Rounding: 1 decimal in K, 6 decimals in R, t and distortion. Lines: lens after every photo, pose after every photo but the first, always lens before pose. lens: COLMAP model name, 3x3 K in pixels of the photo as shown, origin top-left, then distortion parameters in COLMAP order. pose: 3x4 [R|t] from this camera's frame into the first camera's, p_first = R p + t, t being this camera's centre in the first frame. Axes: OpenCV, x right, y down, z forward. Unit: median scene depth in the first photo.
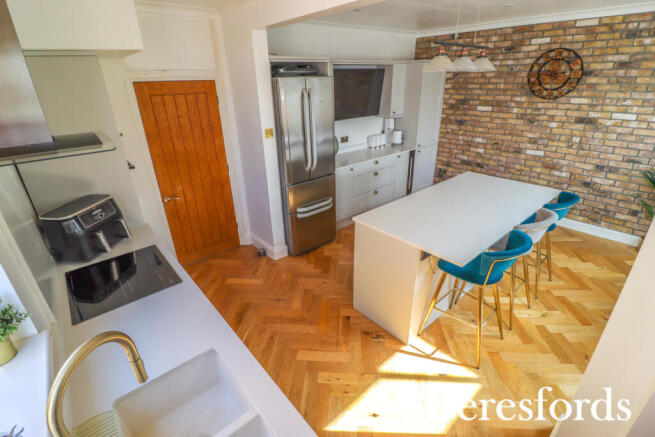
lens RADIAL K [[314.4, 0, 327.5], [0, 314.4, 218.5], [0, 0, 1]] dist [0.000508, -0.011287]
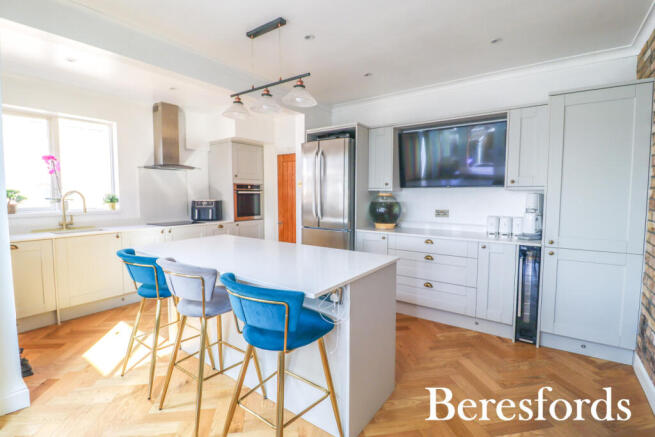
lens RADIAL K [[308.4, 0, 323.4], [0, 308.4, 213.8], [0, 0, 1]] dist [0.001576, -0.012604]
pose [[0.221914, 0.093252, -0.970597, 0.859476], [-0.402419, 0.915446, -0.004054, -0.148602], [0.888151, 0.391487, 0.240677, 0.642467]]
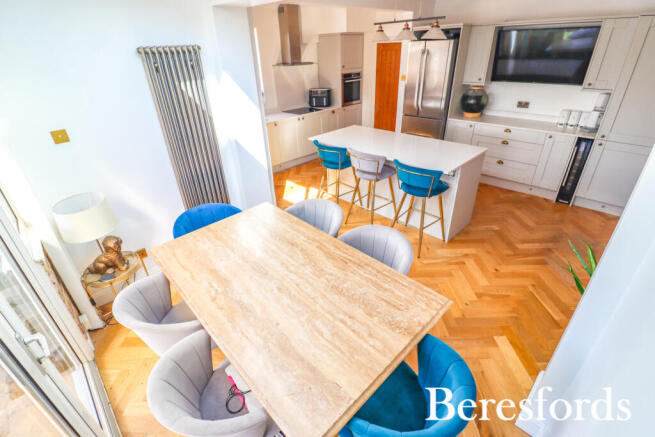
lens RADIAL K [[308.4, 0, 323.4], [0, 308.4, 213.8], [0, 0, 1]] dist [0.001576, -0.012604]
pose [[0.064347, 0.498175, -0.864686, 1.172162], [-0.375159, 0.814996, 0.441629, -0.192169], [0.924724, 0.295977, 0.239338, 0.349629]]
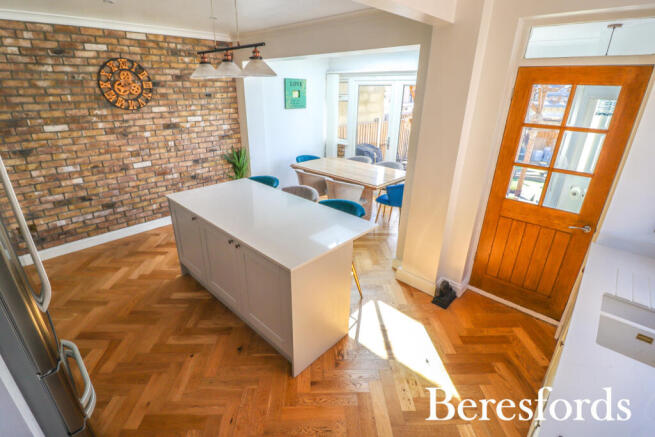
lens RADIAL K [[308.4, 0, 323.4], [0, 308.4, 213.8], [0, 0, 1]] dist [0.001576, -0.012604]
pose [[-0.096513, -0.355029, 0.929860, -0.349636], [0.398366, 0.842354, 0.362967, -0.216600], [-0.912135, 0.405456, 0.060133, 0.525015]]
